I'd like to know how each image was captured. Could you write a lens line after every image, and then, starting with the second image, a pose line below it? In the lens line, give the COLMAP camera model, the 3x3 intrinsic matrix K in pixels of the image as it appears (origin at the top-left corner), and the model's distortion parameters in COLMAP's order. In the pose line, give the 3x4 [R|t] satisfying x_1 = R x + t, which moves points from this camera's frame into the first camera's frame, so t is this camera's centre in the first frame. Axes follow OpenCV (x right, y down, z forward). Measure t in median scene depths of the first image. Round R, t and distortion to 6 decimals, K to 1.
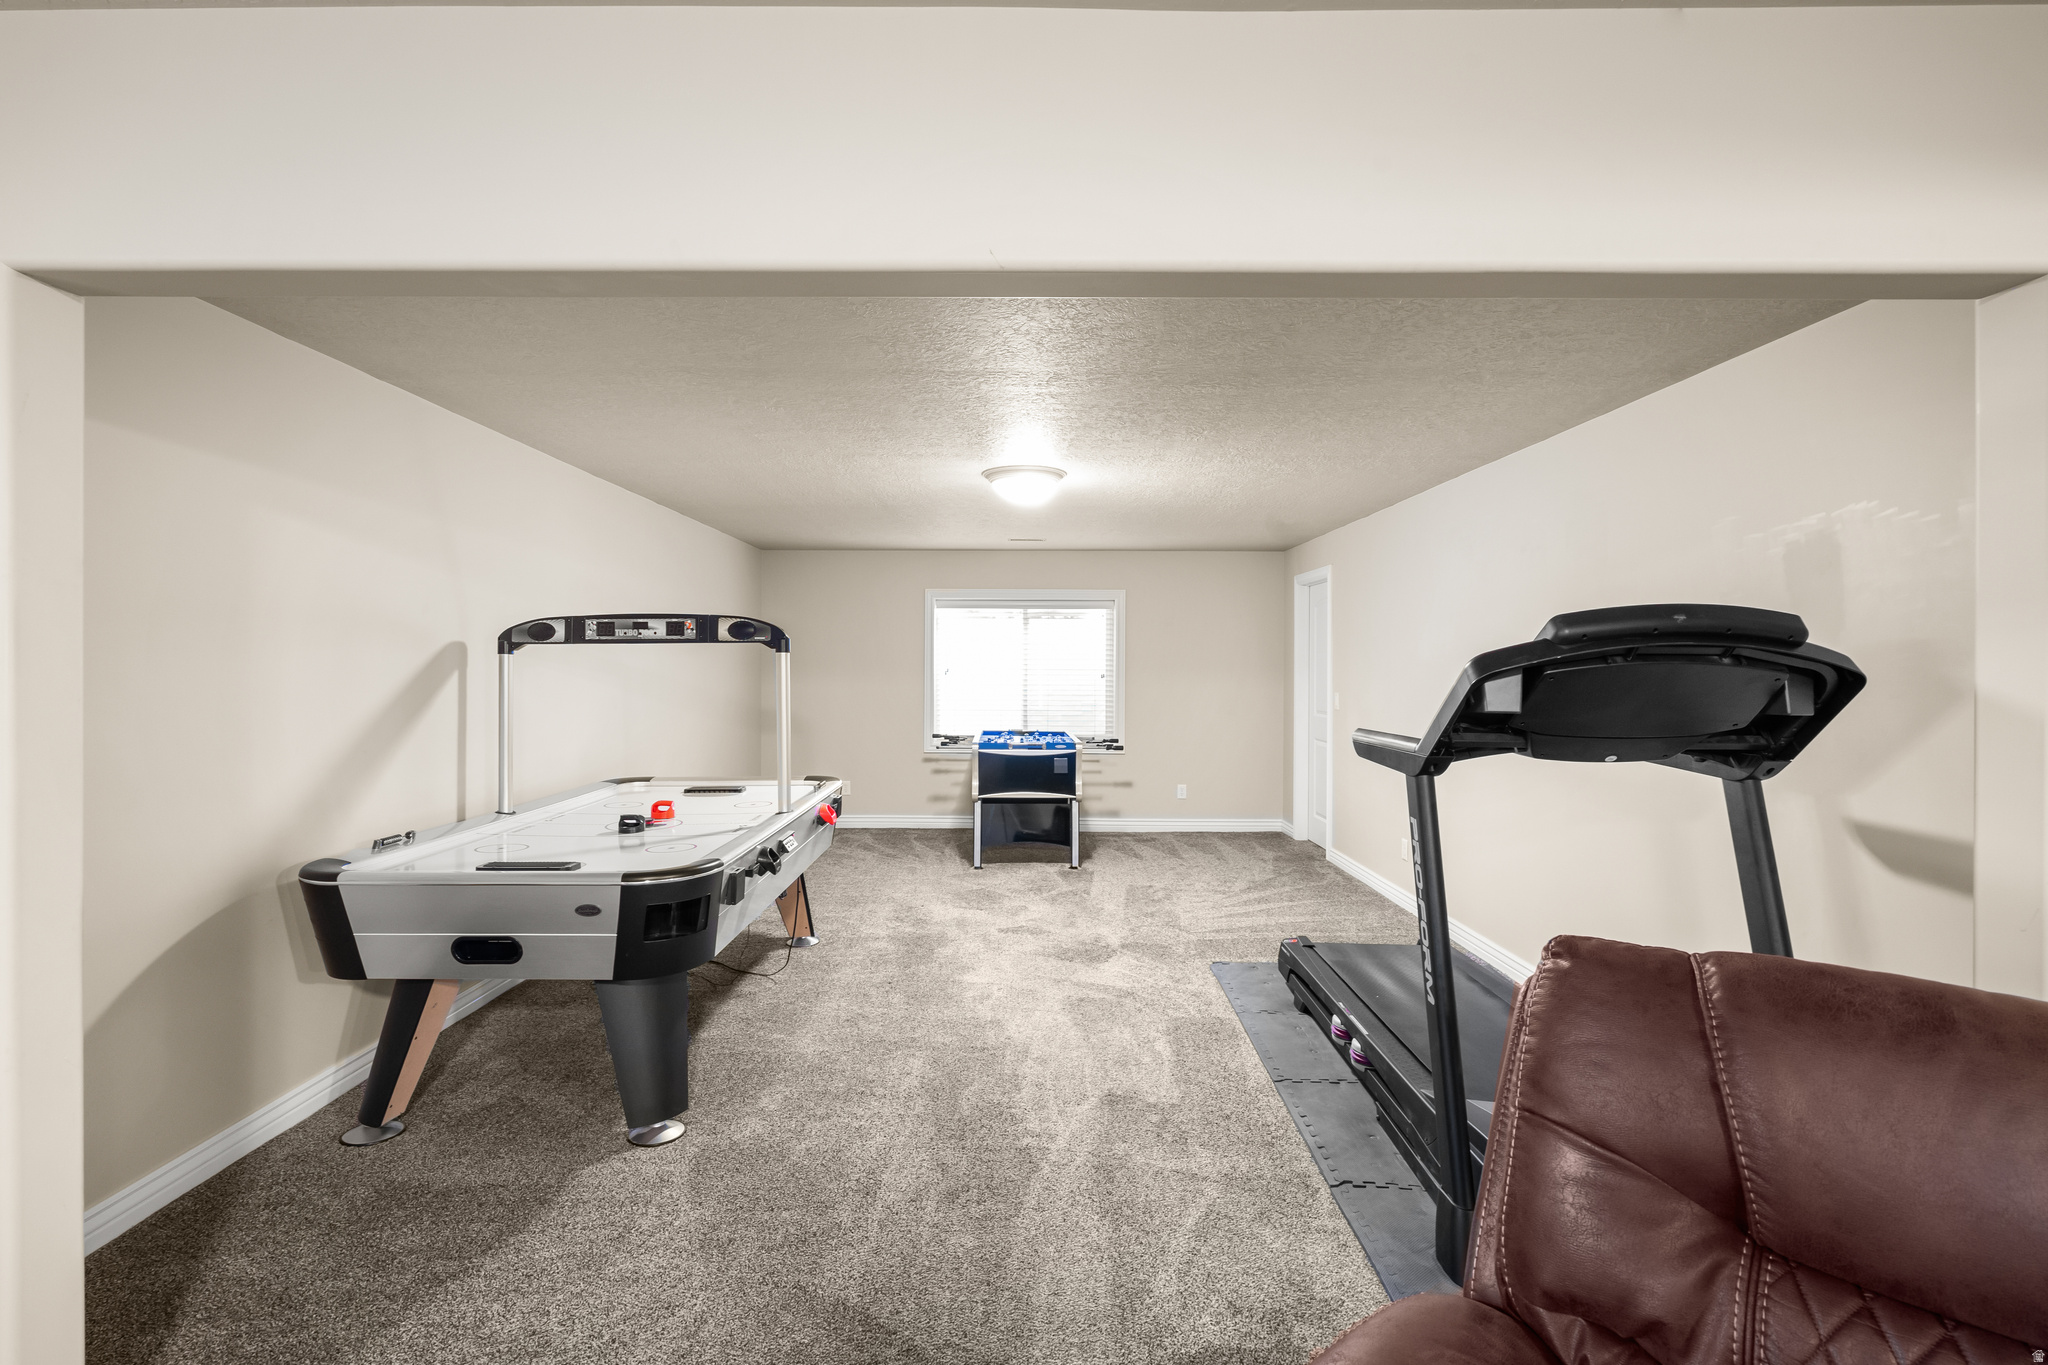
lens RADIAL K [[941.6, 0, 1015.5], [0, 941.6, 657.6], [0, 0, 1]] dist [0.001143, 0.000442]
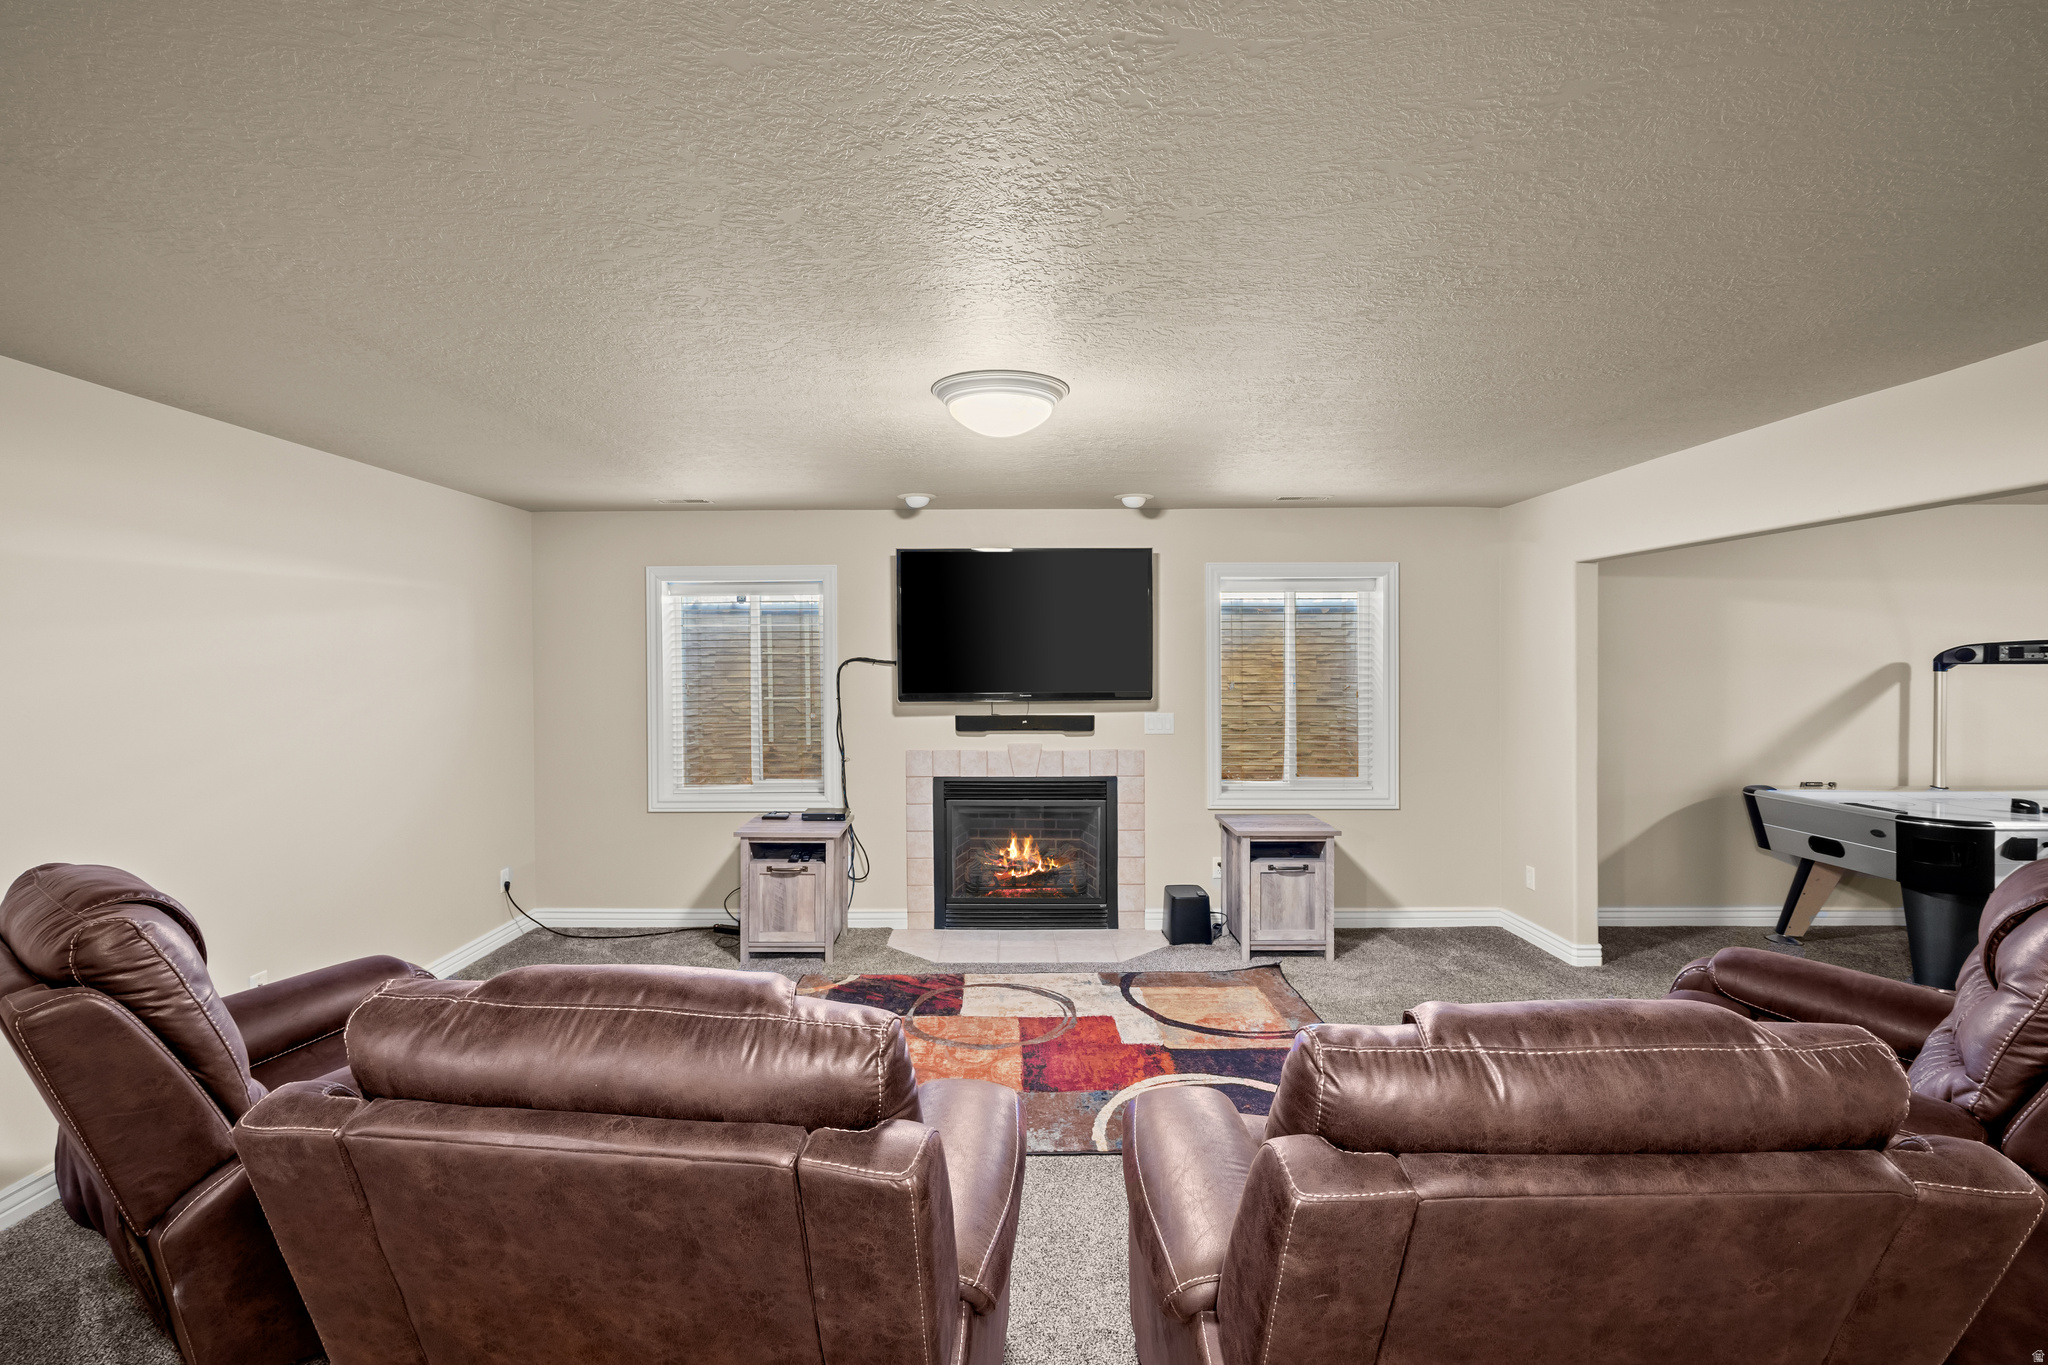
lens RADIAL K [[941.6, 0, 1015.5], [0, 941.6, 657.6], [0, 0, 1]] dist [0.001143, 0.000442]
pose [[0.014302, -0.003270, -0.999892, 0.814159], [0.006696, 0.999973, -0.003174, -0.028771], [0.999875, -0.006649, 0.014323, -0.361816]]
